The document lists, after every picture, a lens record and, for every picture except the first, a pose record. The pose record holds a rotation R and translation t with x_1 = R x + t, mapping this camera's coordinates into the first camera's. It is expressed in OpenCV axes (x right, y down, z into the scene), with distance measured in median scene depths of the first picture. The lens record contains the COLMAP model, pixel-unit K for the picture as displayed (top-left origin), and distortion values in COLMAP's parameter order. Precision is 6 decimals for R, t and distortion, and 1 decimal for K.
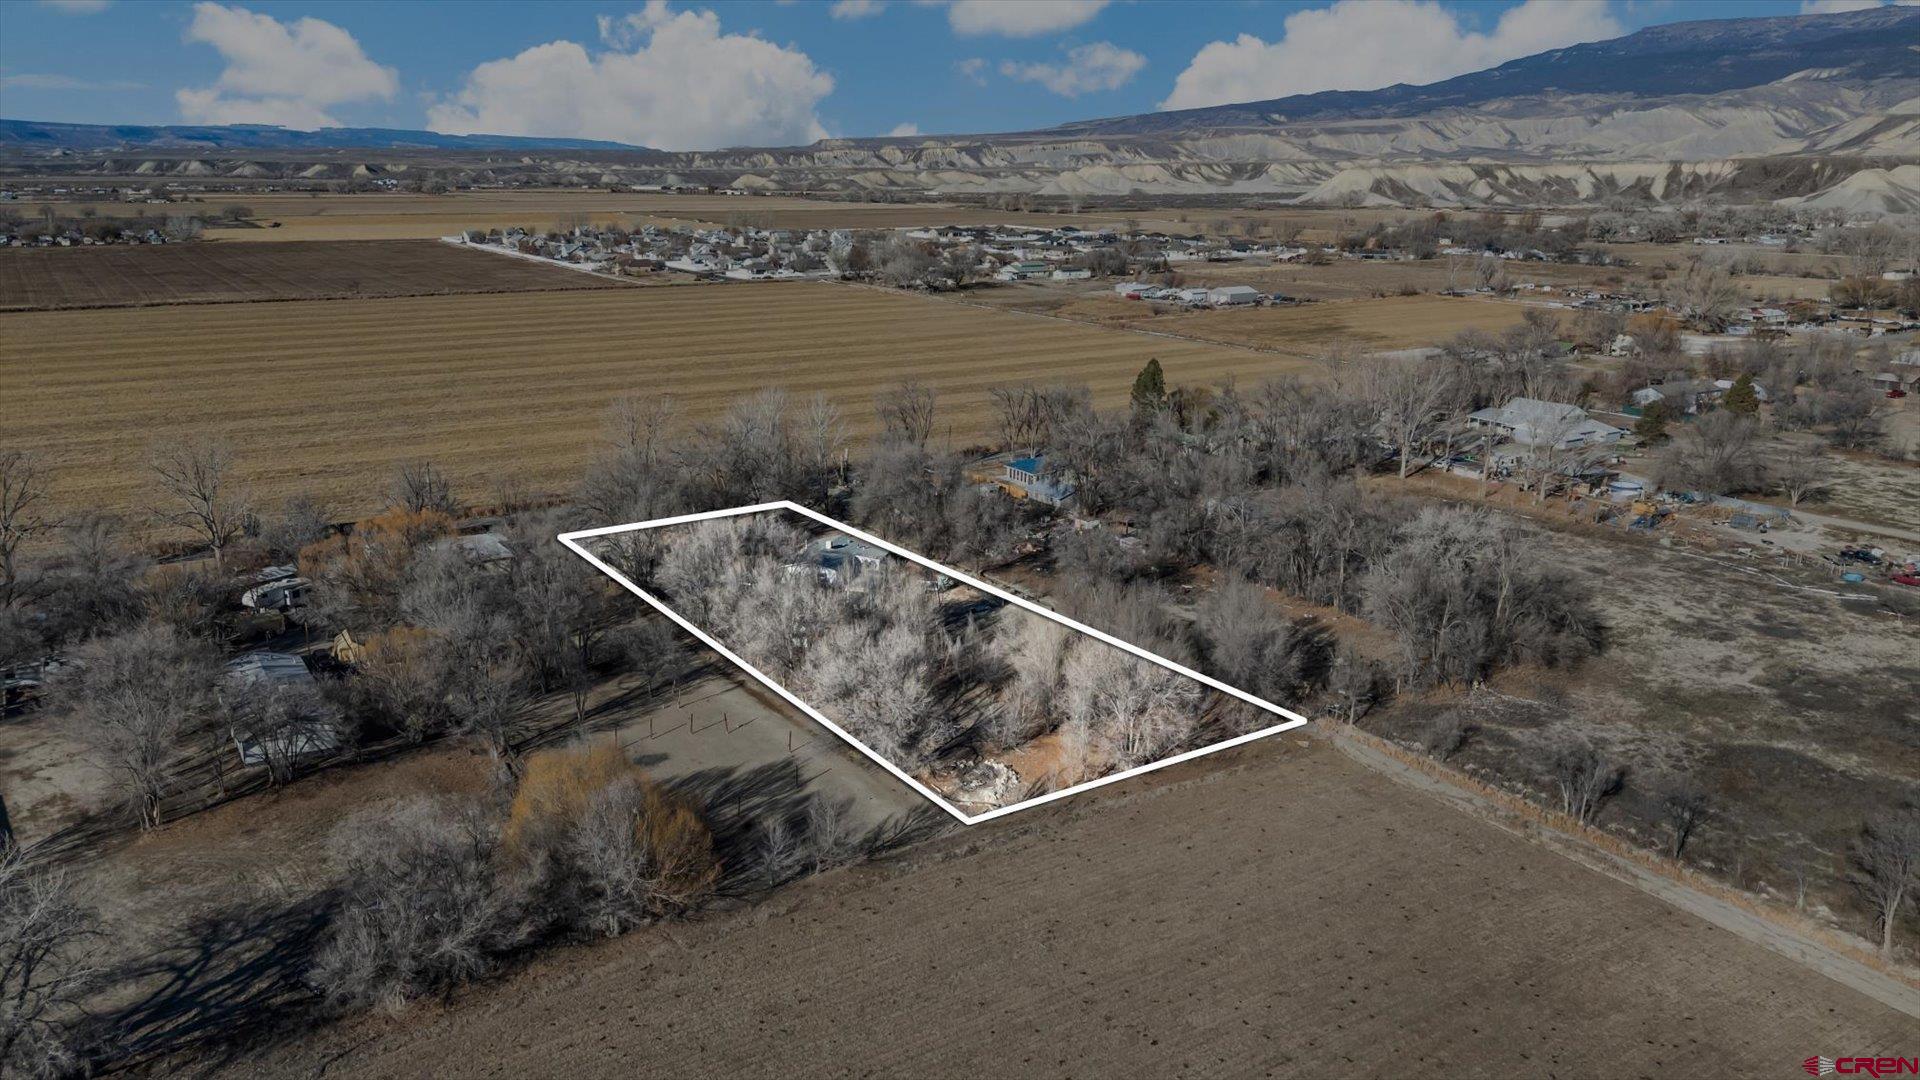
lens RADIAL K [[1359.6, 0, 960.0], [0, 1359.6, 540.0], [0, 0, 1]] dist [-0.005958, -0.003008]
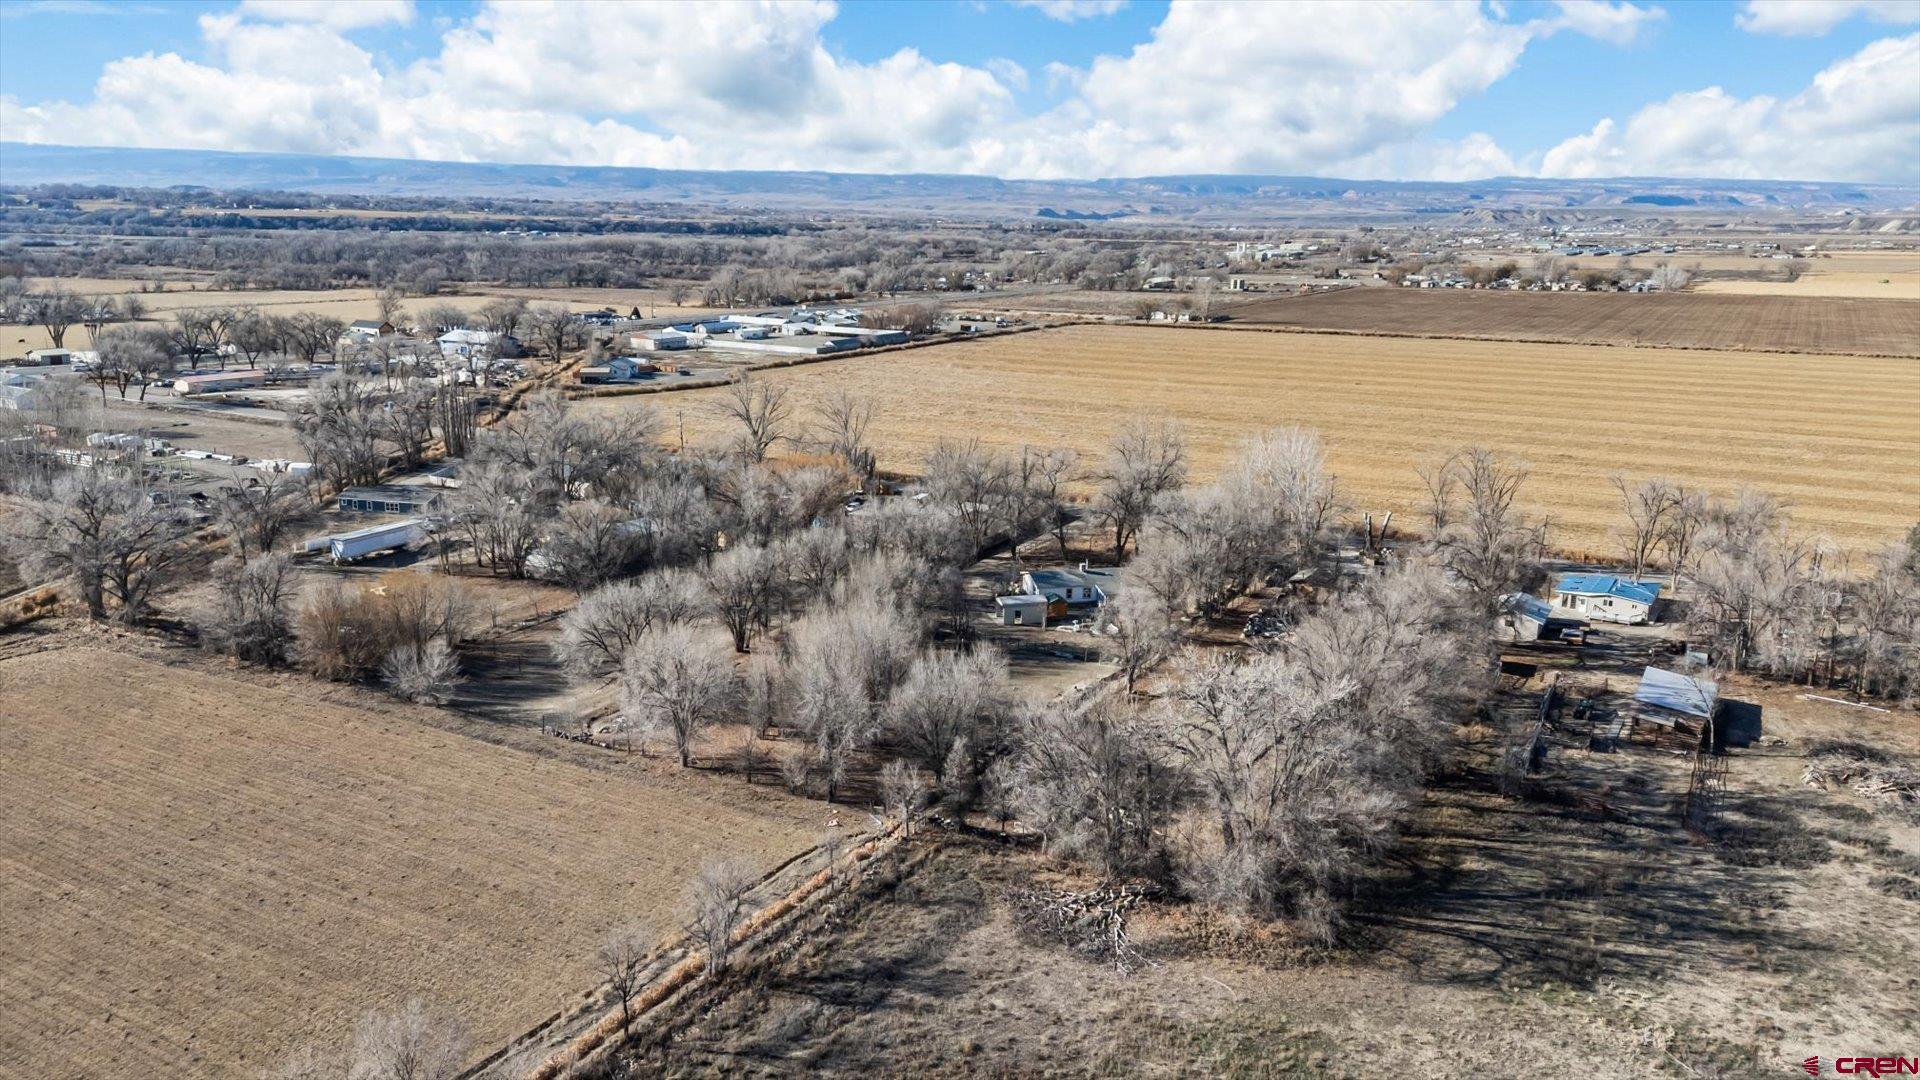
lens RADIAL K [[1359.6, 0, 960.0], [0, 1359.6, 540.0], [0, 0, 1]] dist [-0.005958, -0.003008]
pose [[0.454226, 0.202818, -0.867493, 0.799545], [-0.237128, 0.966138, 0.101719, -0.107839], [0.858749, 0.159504, 0.486939, 0.471819]]
